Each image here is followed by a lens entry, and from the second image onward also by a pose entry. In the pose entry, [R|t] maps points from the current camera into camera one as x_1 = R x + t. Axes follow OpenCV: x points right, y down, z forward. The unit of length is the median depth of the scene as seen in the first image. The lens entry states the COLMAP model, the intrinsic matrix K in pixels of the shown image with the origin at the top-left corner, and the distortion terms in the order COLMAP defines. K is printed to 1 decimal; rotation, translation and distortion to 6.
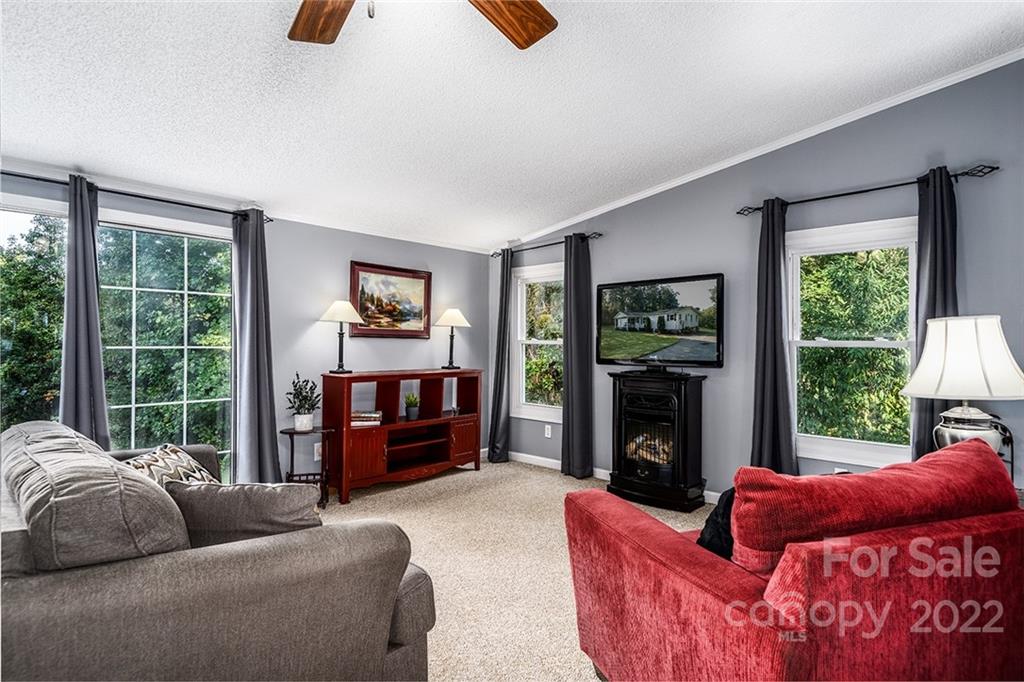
lens RADIAL K [[541.4, 0, 512.0], [0, 541.4, 341.0], [0, 0, 1]] dist [0.015031, 0.000499]
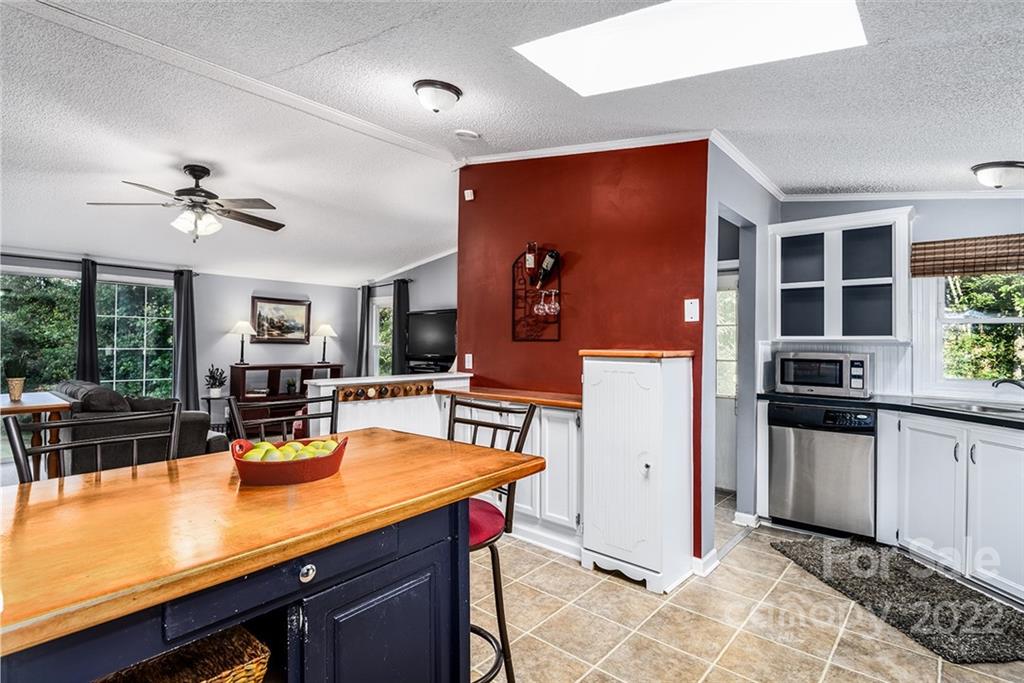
lens RADIAL K [[510.3, 0, 491.4], [0, 510.3, 339.4], [0, 0, 1]] dist [0.011980, -0.000376]
pose [[0.999699, 0.008301, 0.023076, 0.374715], [-0.008114, 0.999934, -0.008153, -0.010656], [-0.023142, 0.007964, 0.999700, -0.532667]]
